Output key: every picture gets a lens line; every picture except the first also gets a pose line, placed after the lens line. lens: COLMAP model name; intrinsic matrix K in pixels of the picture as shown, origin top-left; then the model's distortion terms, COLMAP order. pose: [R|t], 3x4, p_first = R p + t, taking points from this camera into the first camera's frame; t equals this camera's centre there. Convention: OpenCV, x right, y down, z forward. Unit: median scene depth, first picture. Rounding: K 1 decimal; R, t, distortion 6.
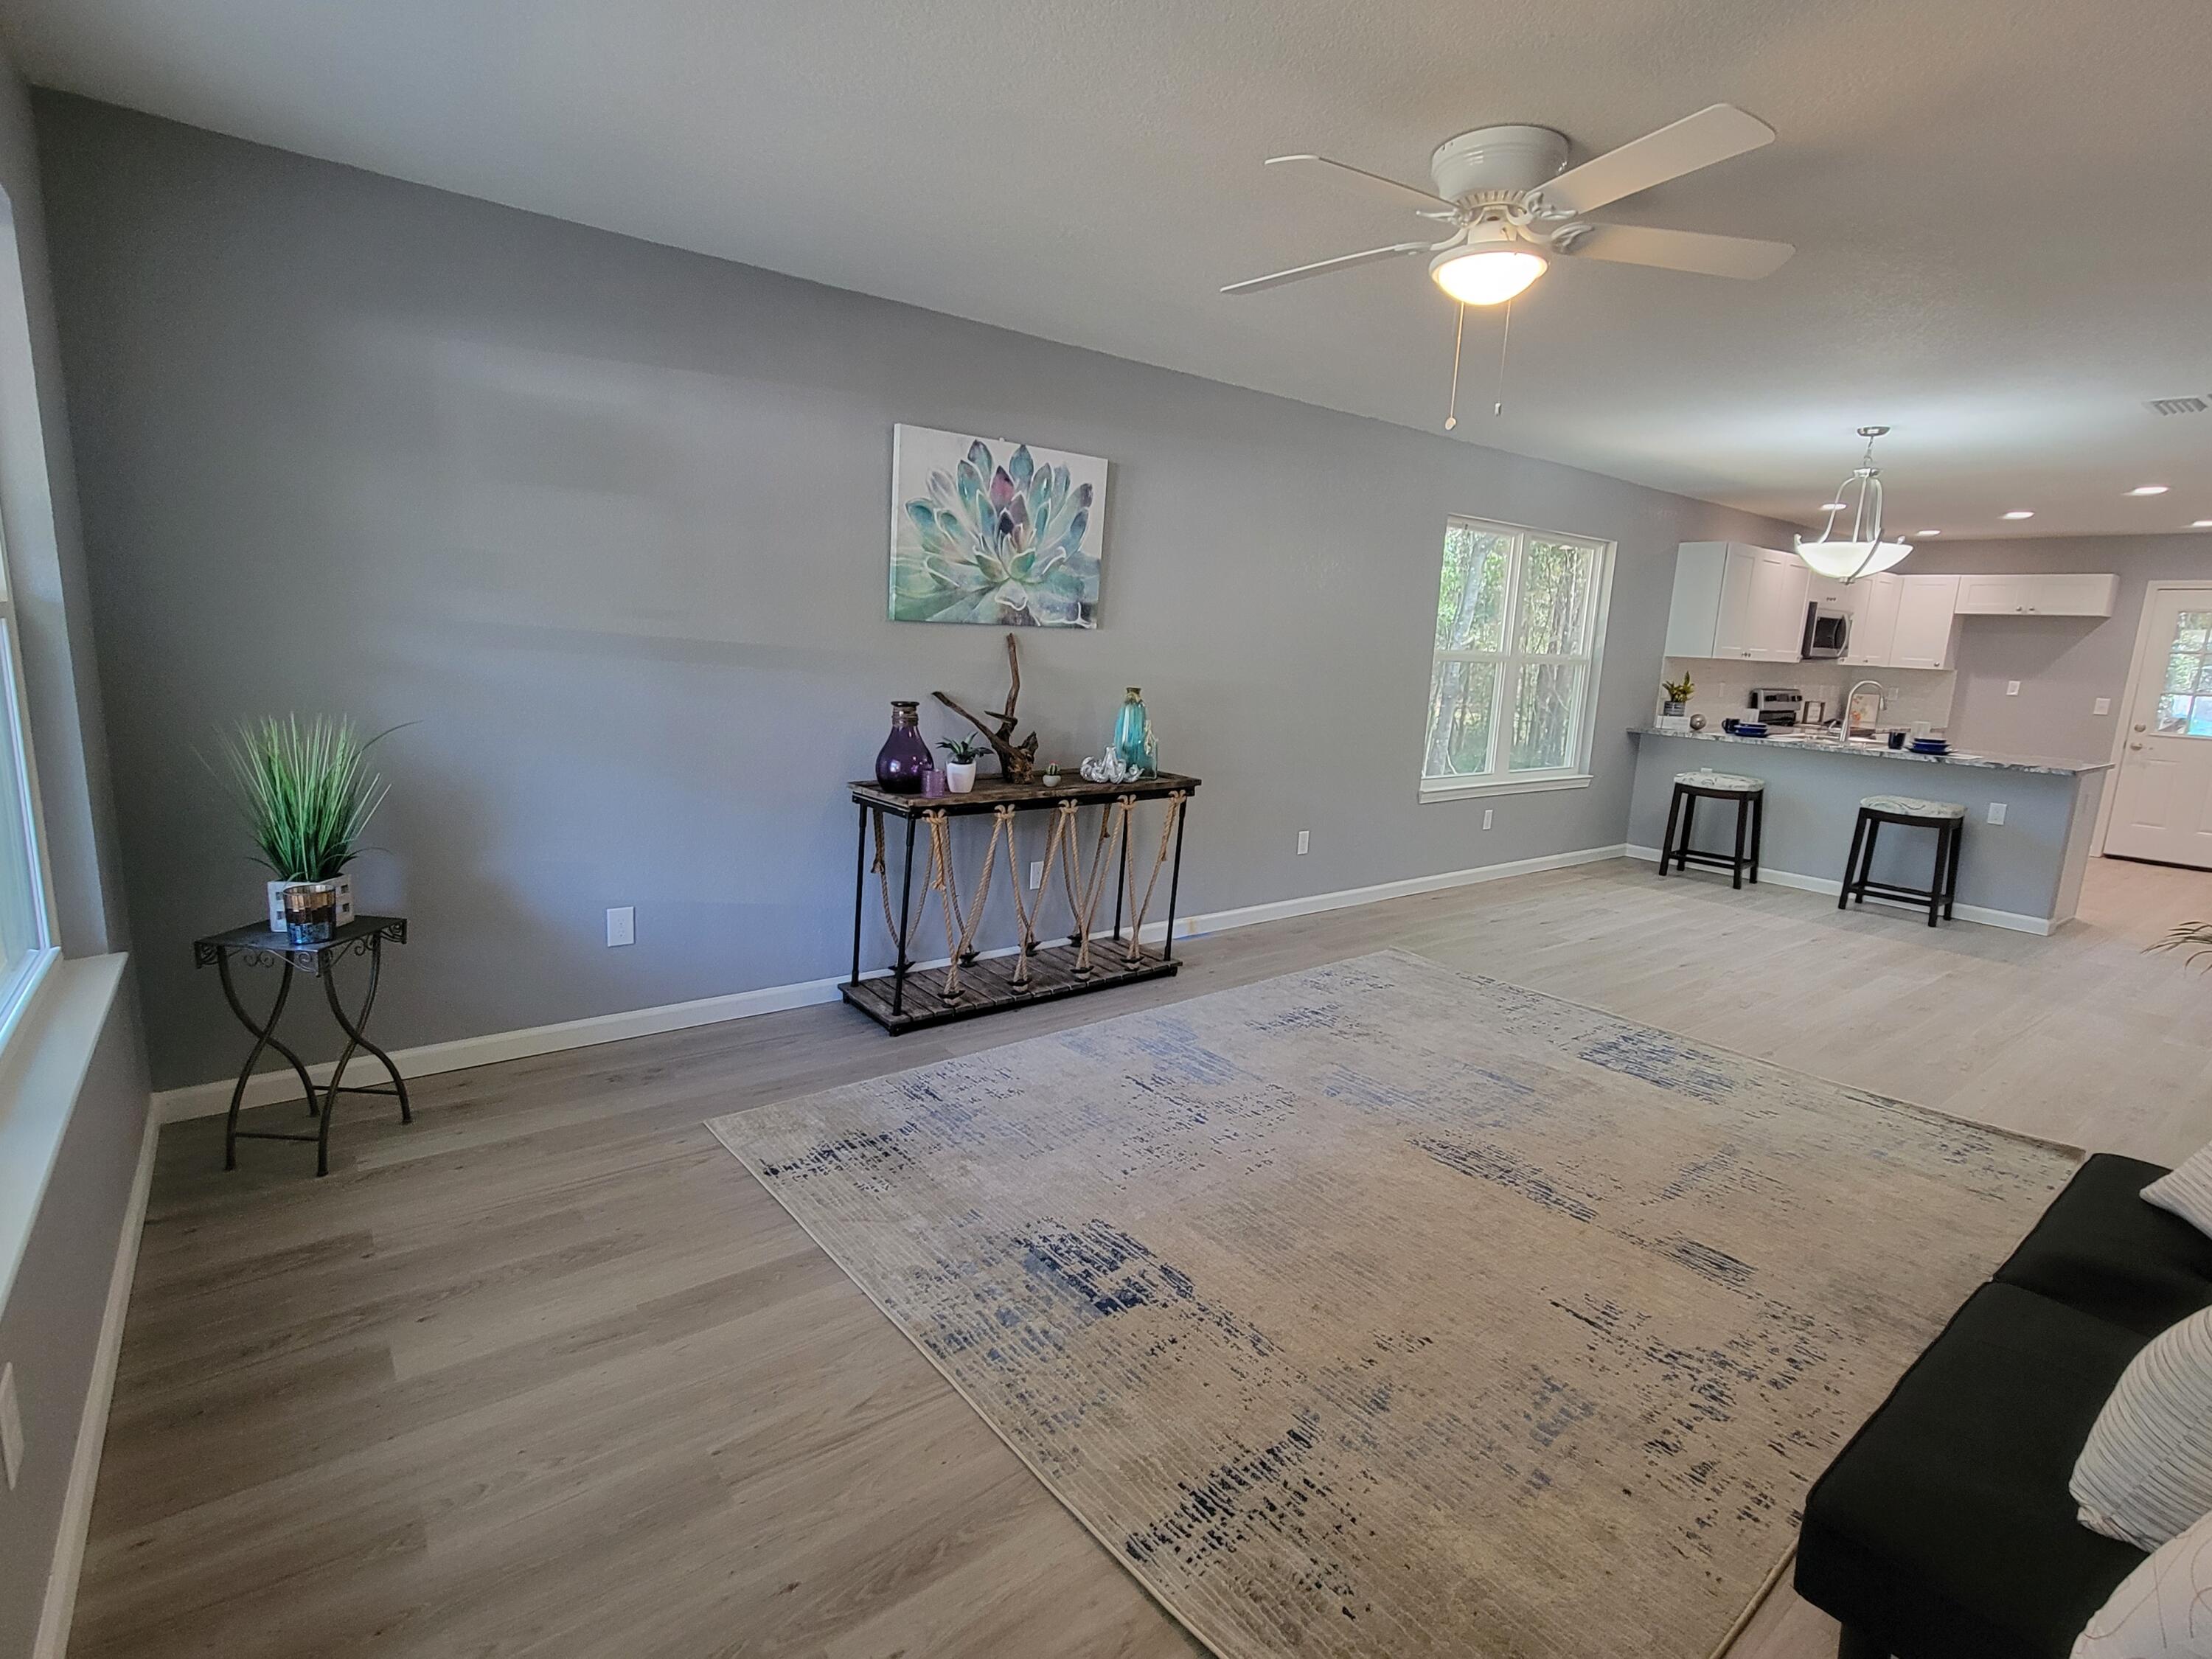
lens RADIAL K [[1073.8, 0, 1096.0], [0, 1073.8, 816.7], [0, 0, 1]] dist [-0.001673, 0.000707]
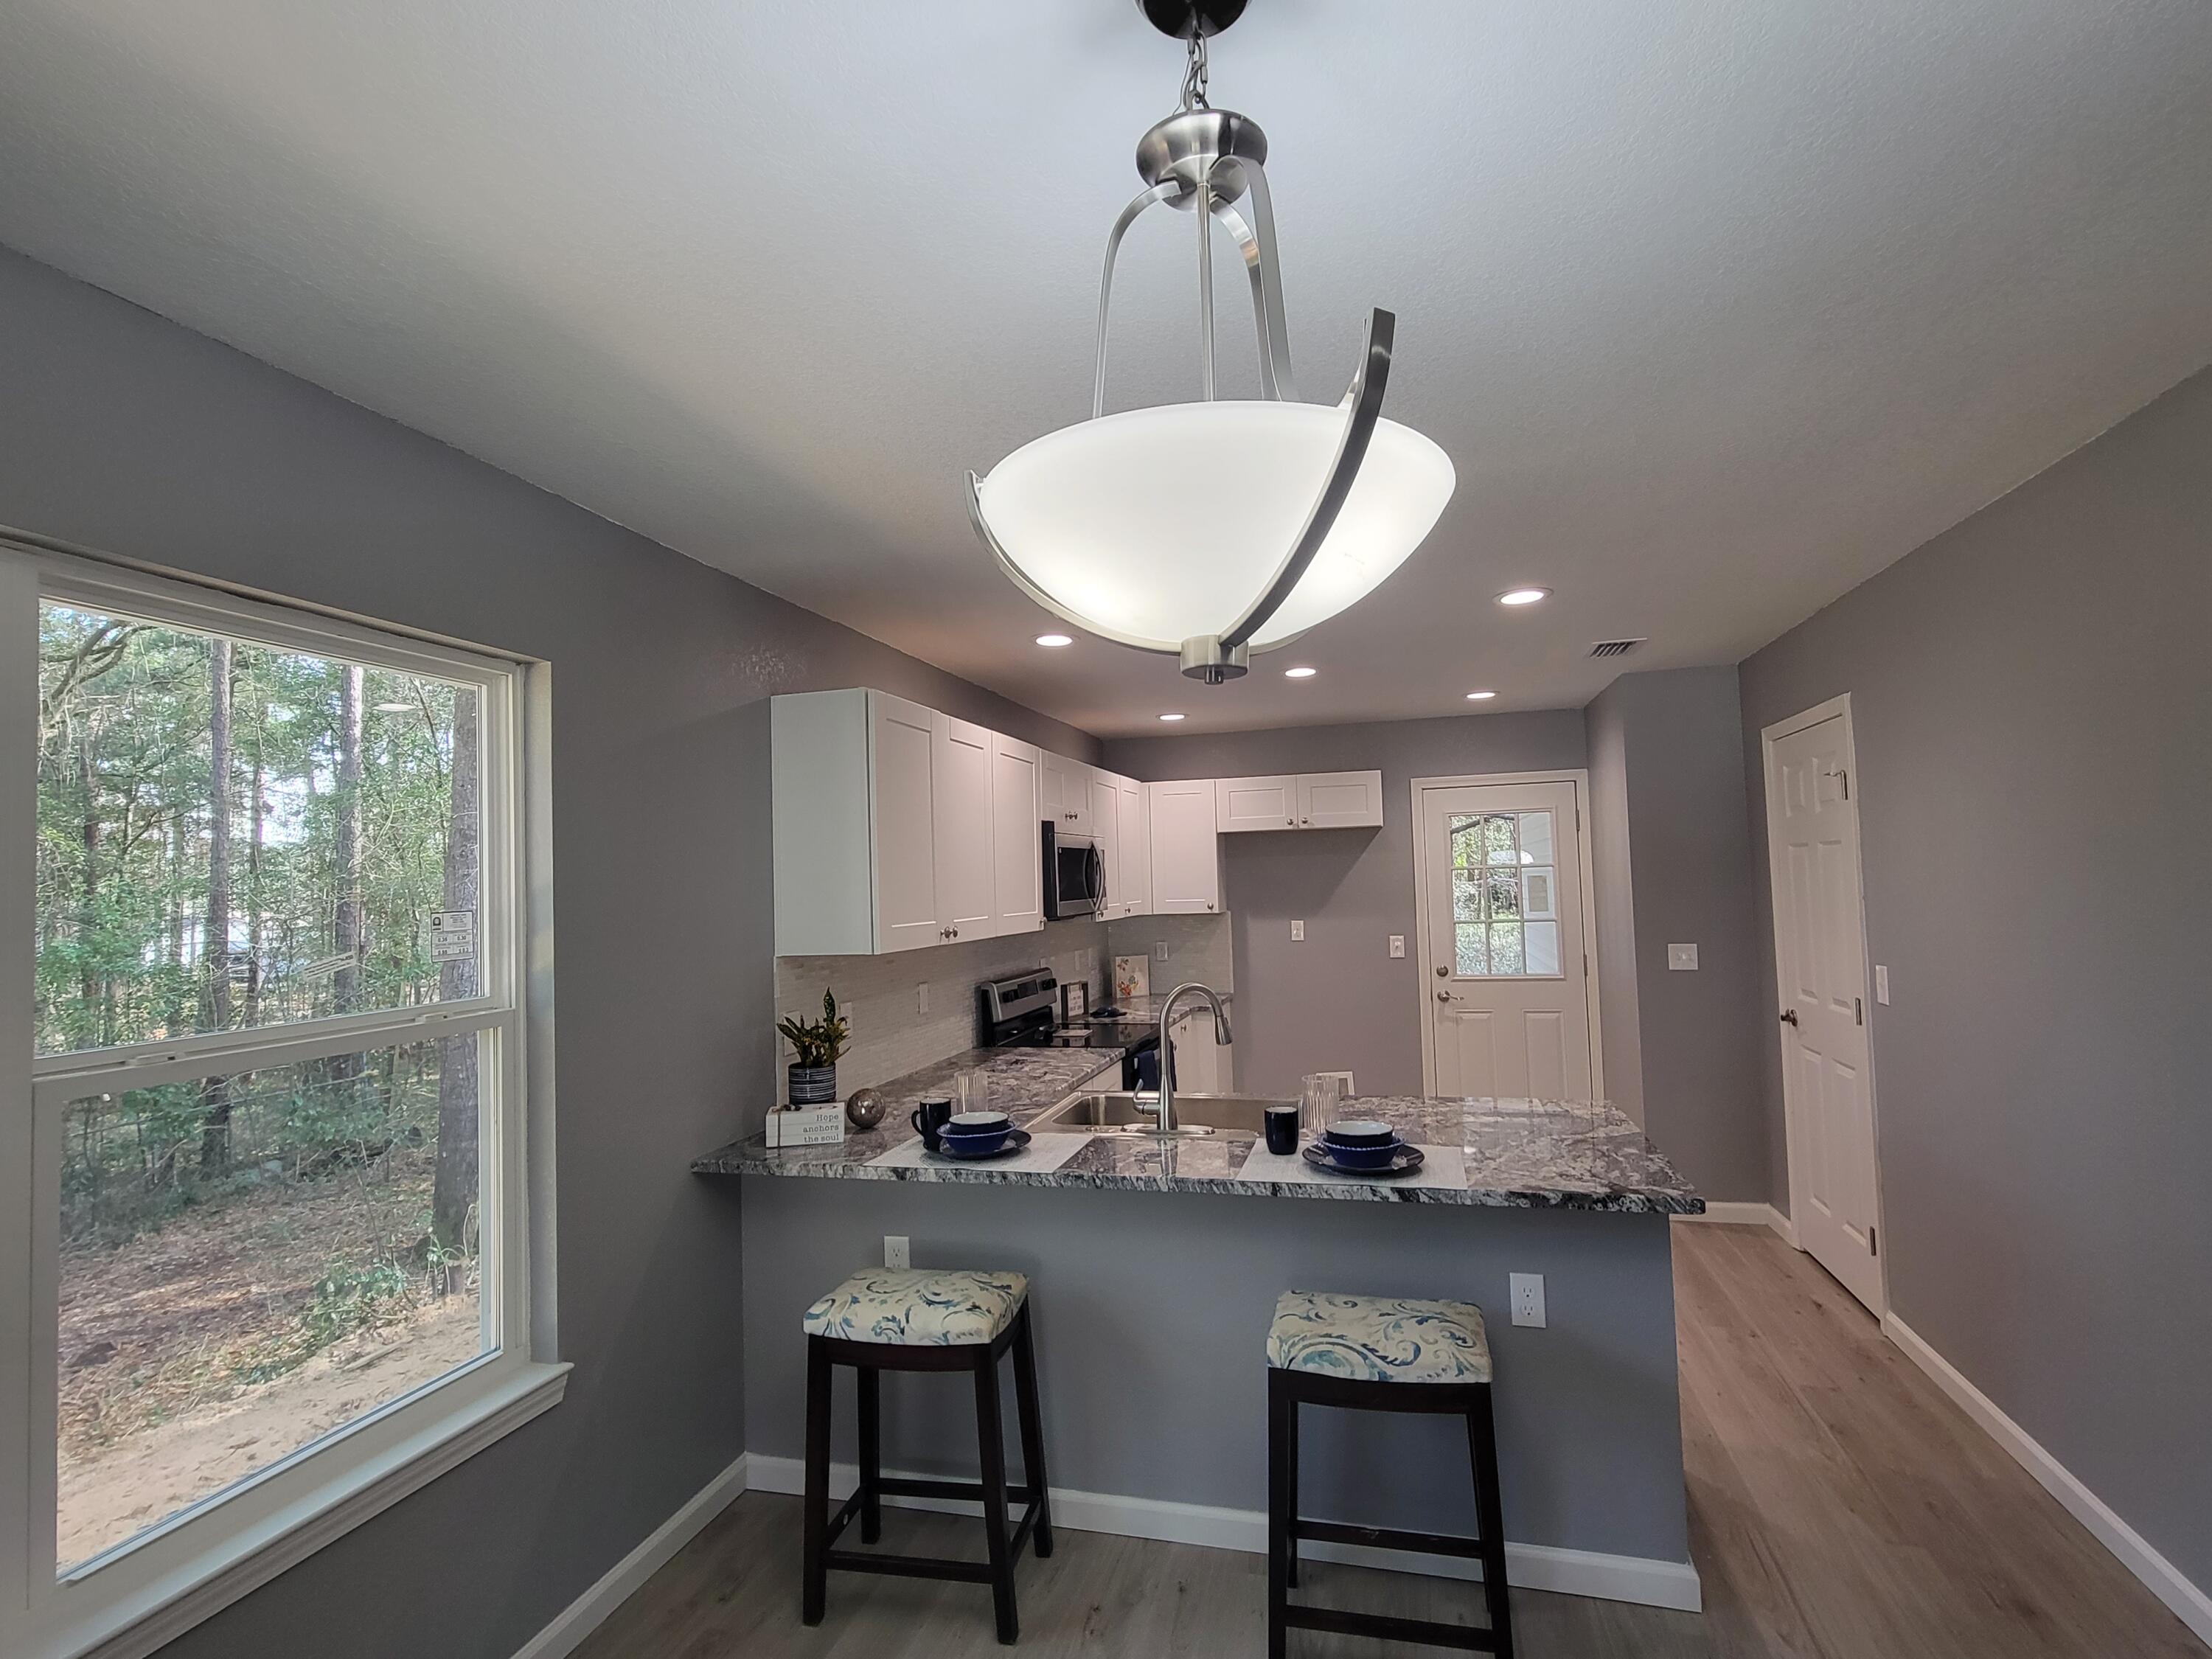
lens RADIAL K [[1073.8, 0, 1113.4], [0, 1073.8, 828.1], [0, 0, 1]] dist [-0.001673, 0.000707]
pose [[0.792208, -0.039380, 0.608979, 0.676707], [0.171049, 0.972243, -0.159643, -0.193472], [-0.585789, 0.230635, 0.776955, 1.042333]]
